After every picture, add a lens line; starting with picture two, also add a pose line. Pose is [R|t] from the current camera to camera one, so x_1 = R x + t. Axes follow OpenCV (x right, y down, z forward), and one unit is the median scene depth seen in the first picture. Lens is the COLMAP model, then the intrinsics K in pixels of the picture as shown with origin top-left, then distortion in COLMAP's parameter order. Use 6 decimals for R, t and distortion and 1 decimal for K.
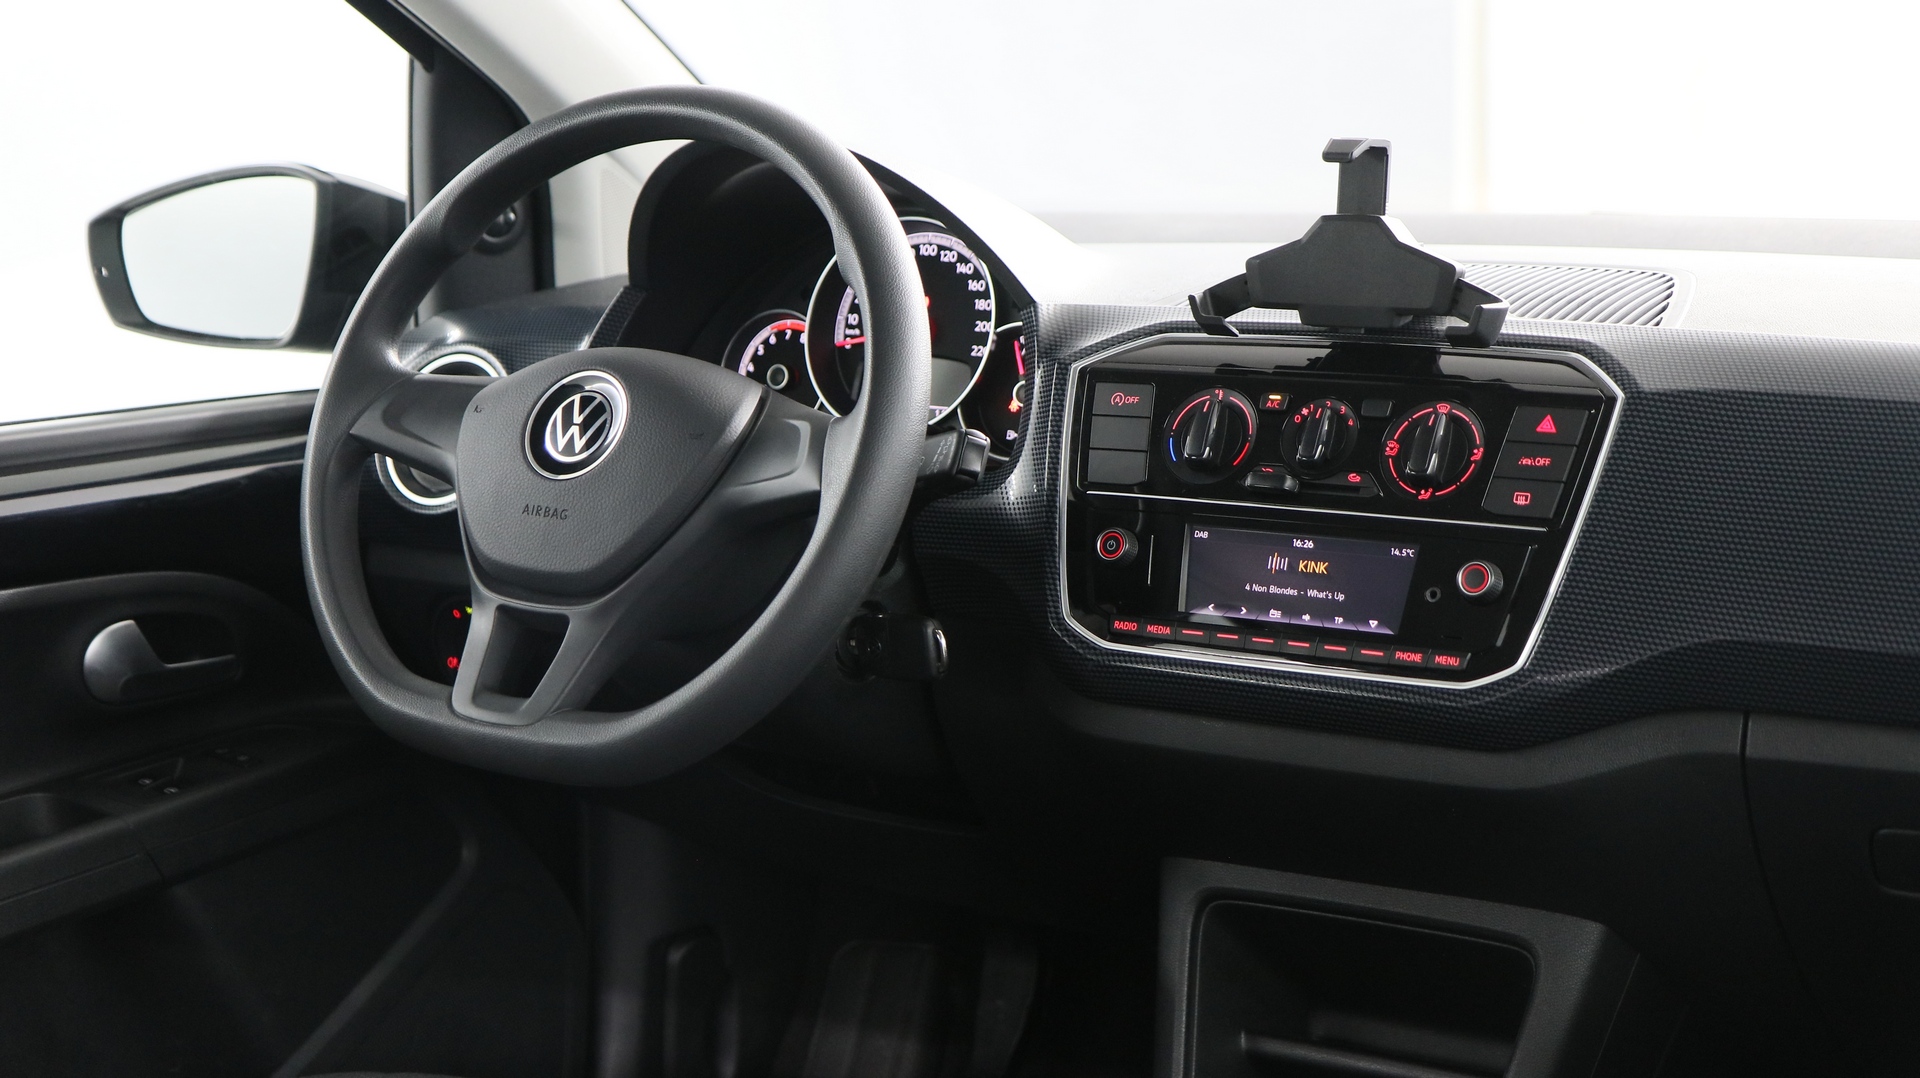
lens RADIAL K [[2796.9, 0, 973.4], [0, 2796.9, 545.6], [0, 0, 1]] dist [-0.014059, 0.000000]
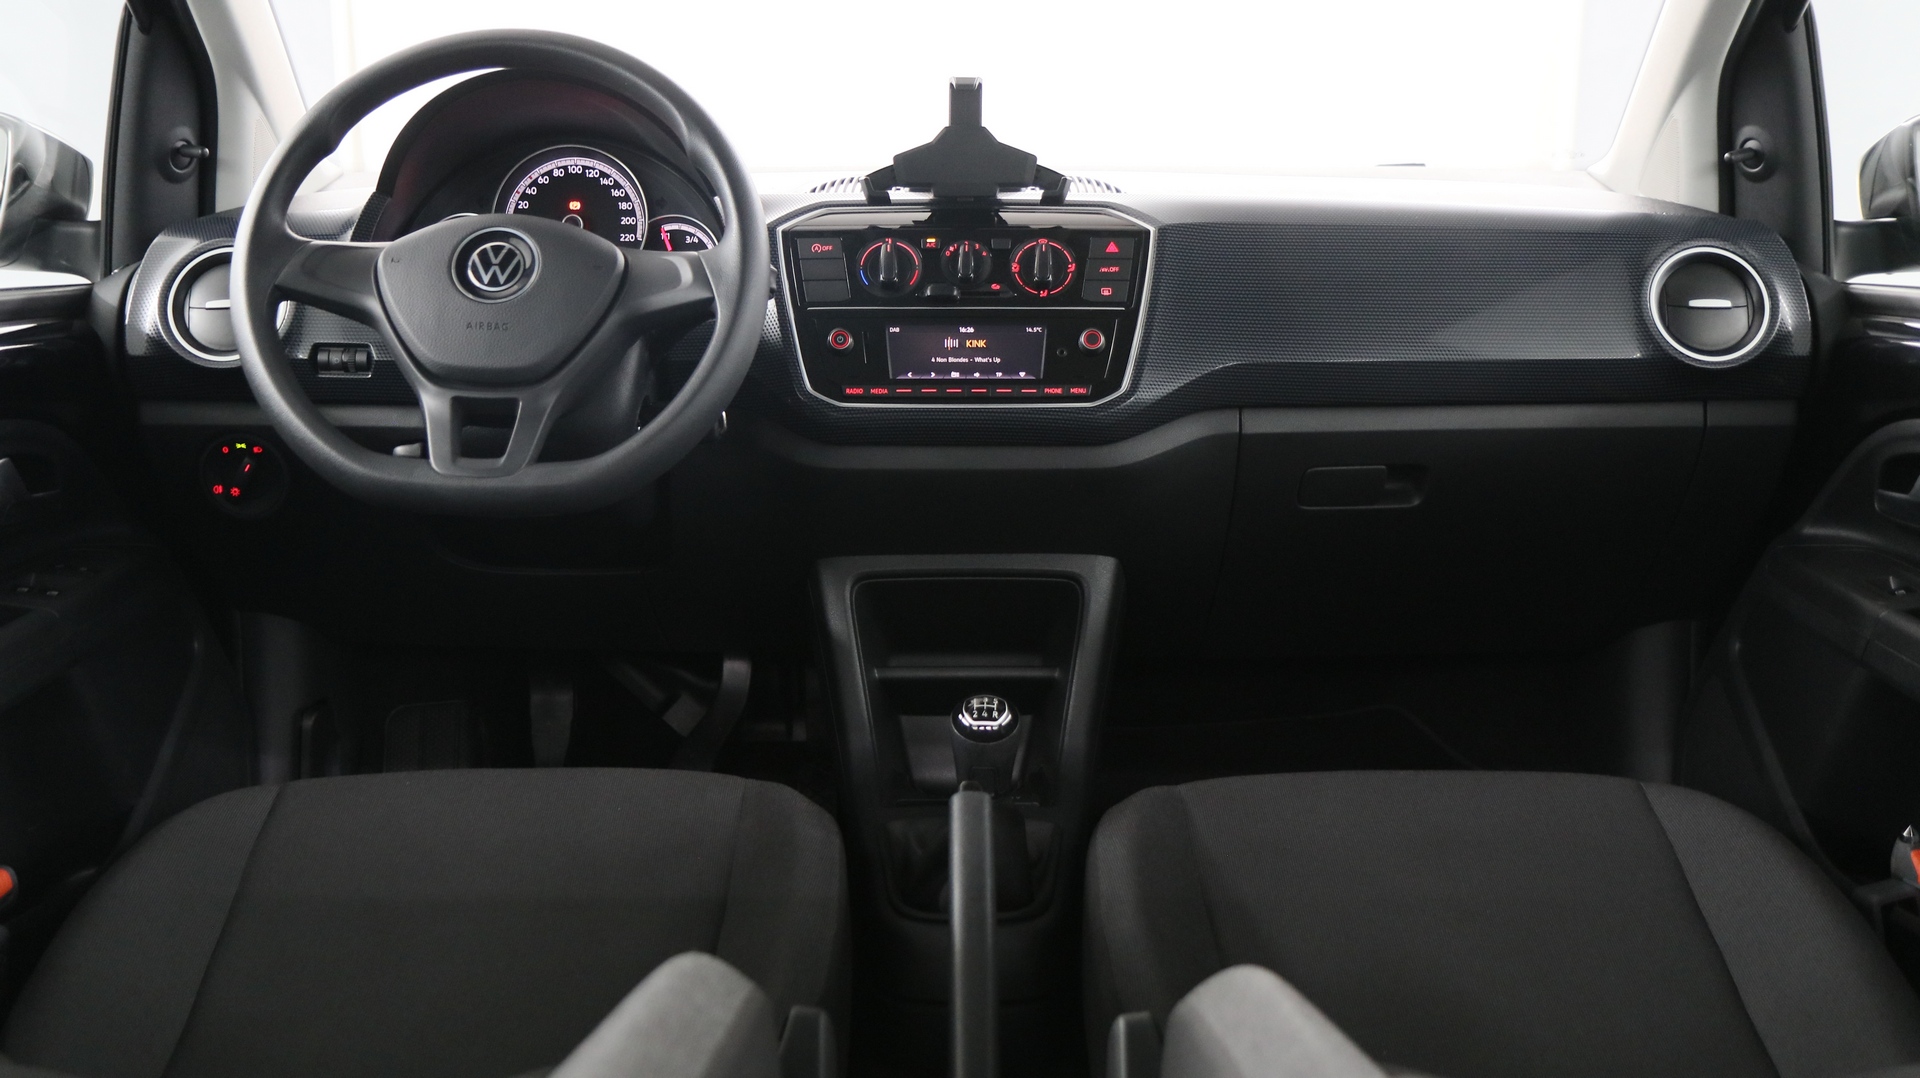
lens RADIAL K [[2028.5, 0, 949.4], [0, 2028.5, 548.3], [0, 0, 1]] dist [-0.009593, 0.000000]
pose [[0.846707, -0.084137, 0.525365, -0.493708], [0.081166, 0.996286, 0.028744, 0.086873], [-0.525832, 0.018304, 0.850392, 0.025219]]
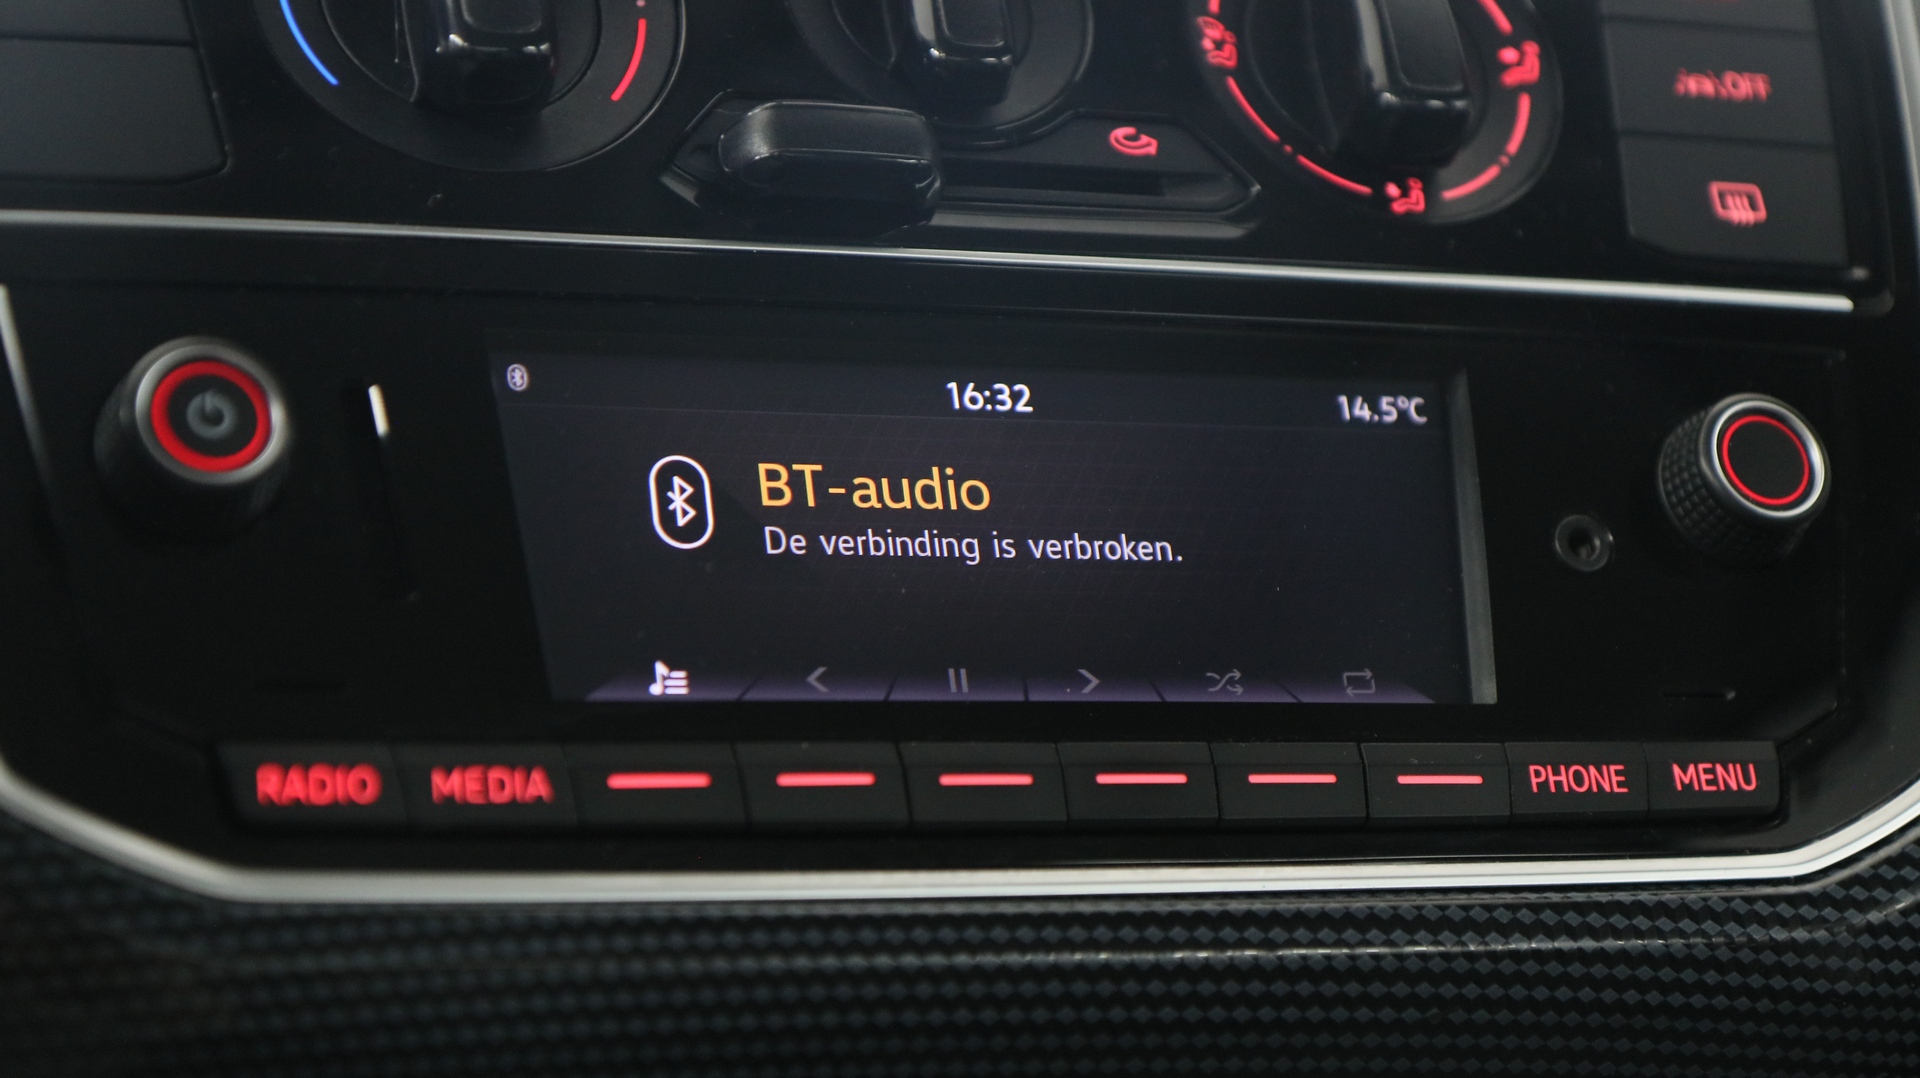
lens RADIAL K [[4287.1, 0, 961.1], [0, 4287.1, 540.6], [0, 0, 1]] dist [0.022893, 0.000000]
pose [[0.588183, 0.043016, 0.807583, -0.180953], [0.125280, 0.981684, -0.143535, 0.063462], [-0.798965, 0.185599, 0.572020, 0.768802]]
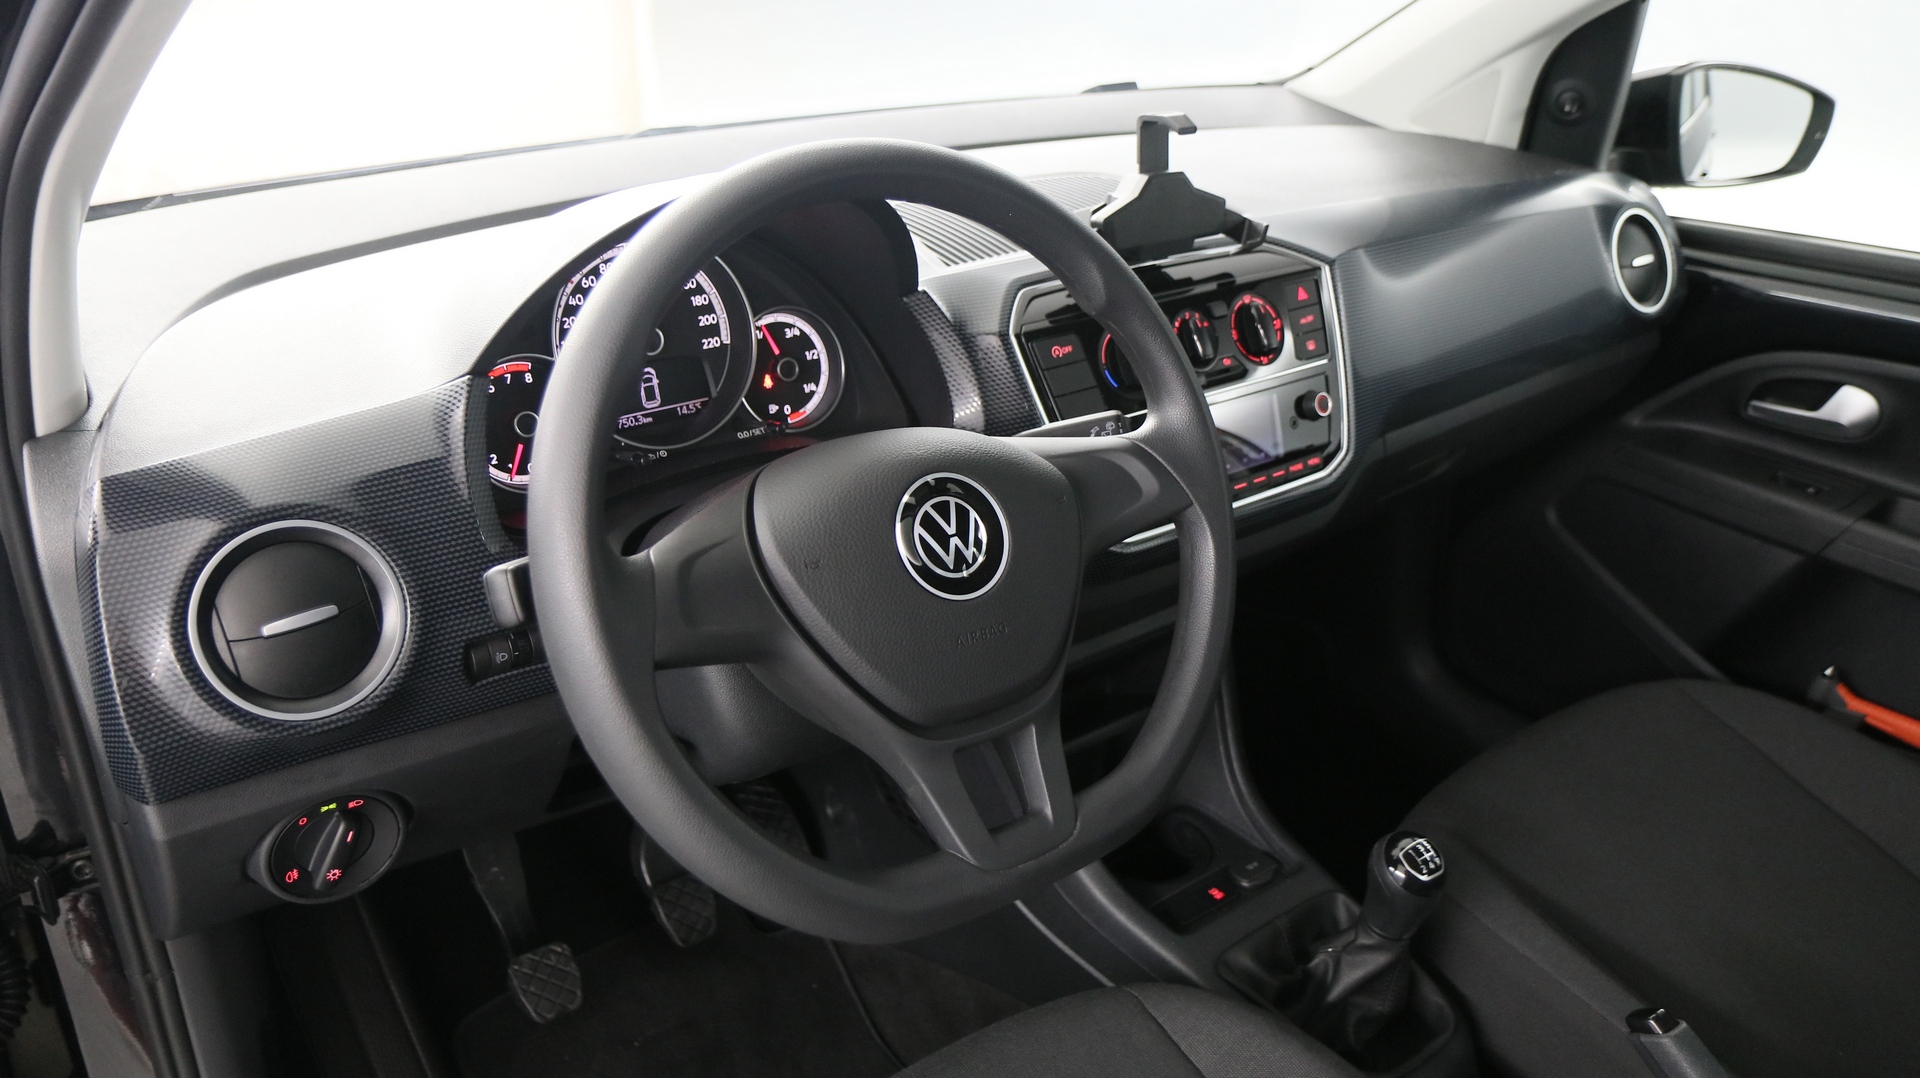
lens RADIAL K [[1439.9, 0, 946.8], [0, 1439.9, 537.1], [0, 0, 1]] dist [-0.030751, 0.020863]
pose [[0.361010, -0.376683, 0.853101, -0.548820], [0.160023, 0.926246, 0.341263, -0.205506], [-0.918730, 0.013317, 0.394662, 0.815790]]
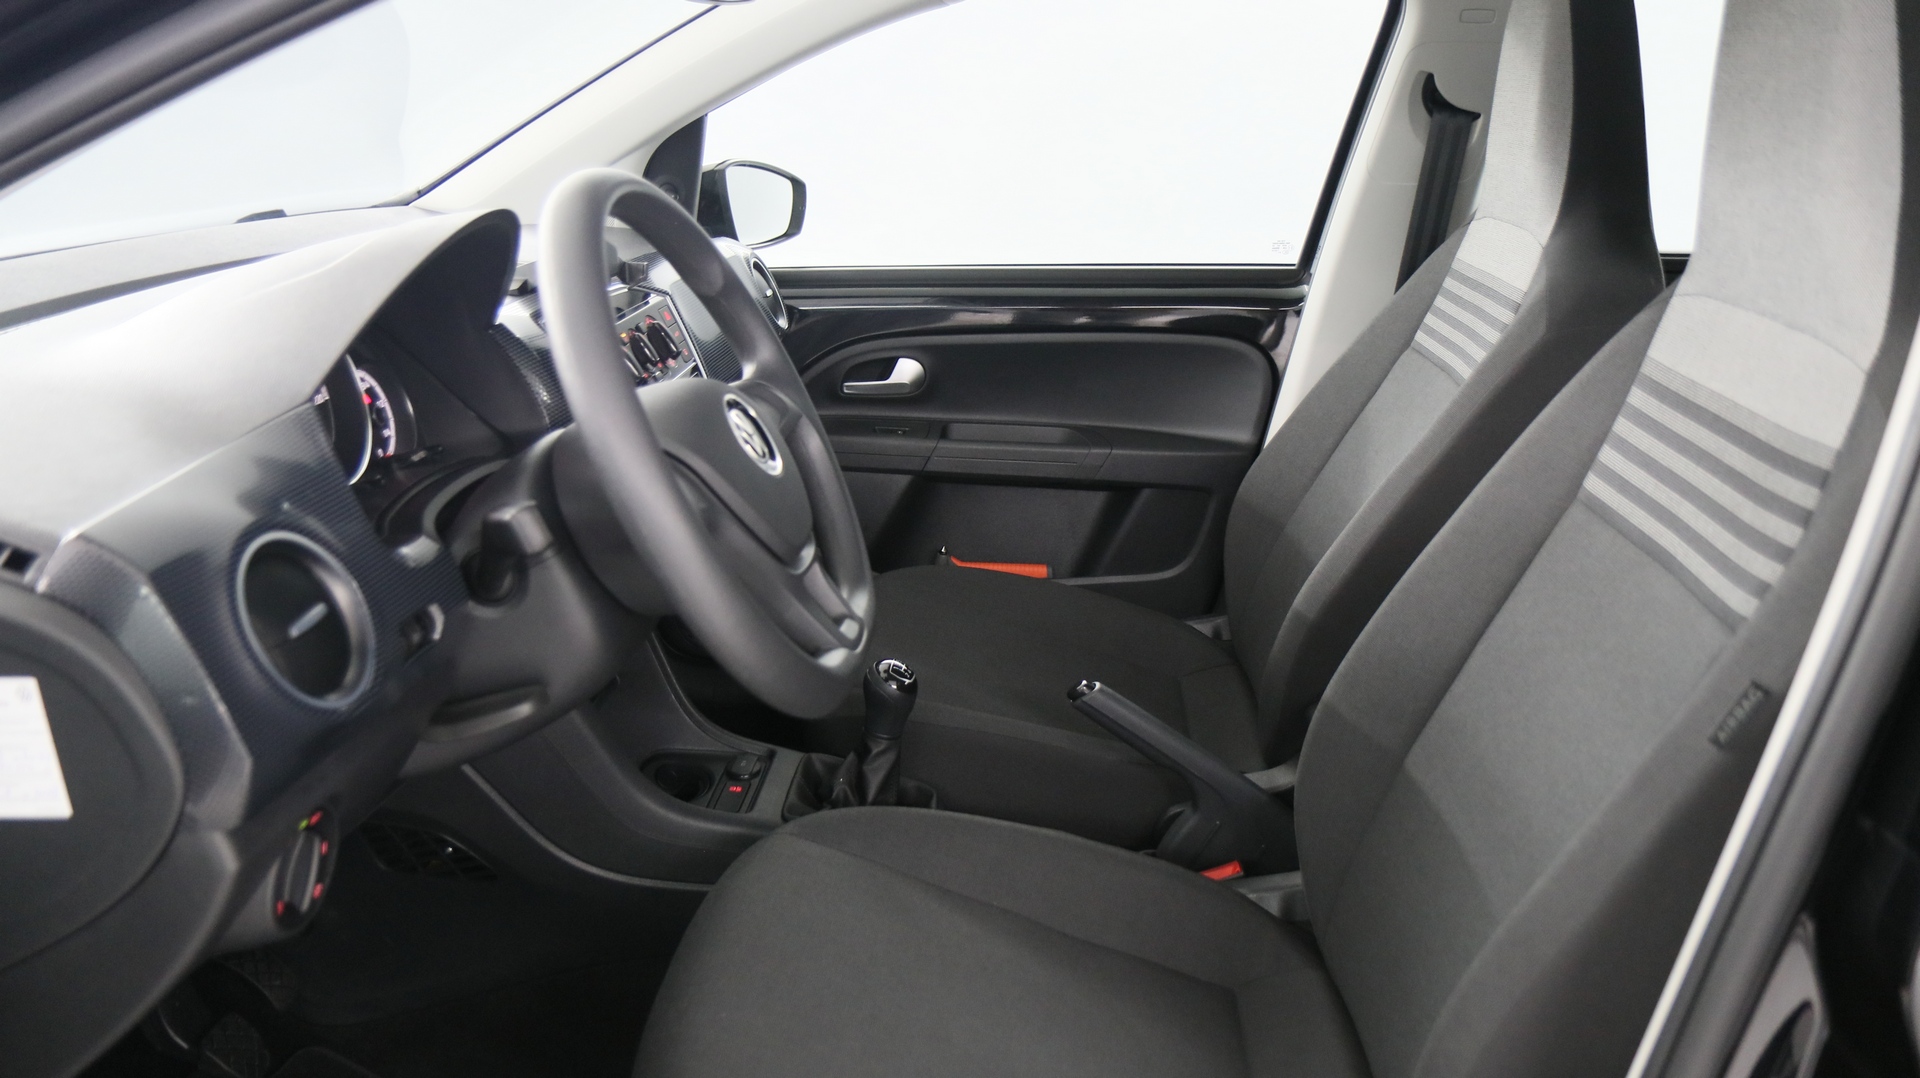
lens RADIAL K [[1439.9, 0, 972.2], [0, 1439.9, 537.9], [0, 0, 1]] dist [-0.030751, 0.020863]
pose [[-0.469985, -0.261234, 0.843131, -0.762870], [0.153417, 0.916486, 0.369481, -0.230835], [-0.869239, 0.303001, -0.390657, 1.185749]]
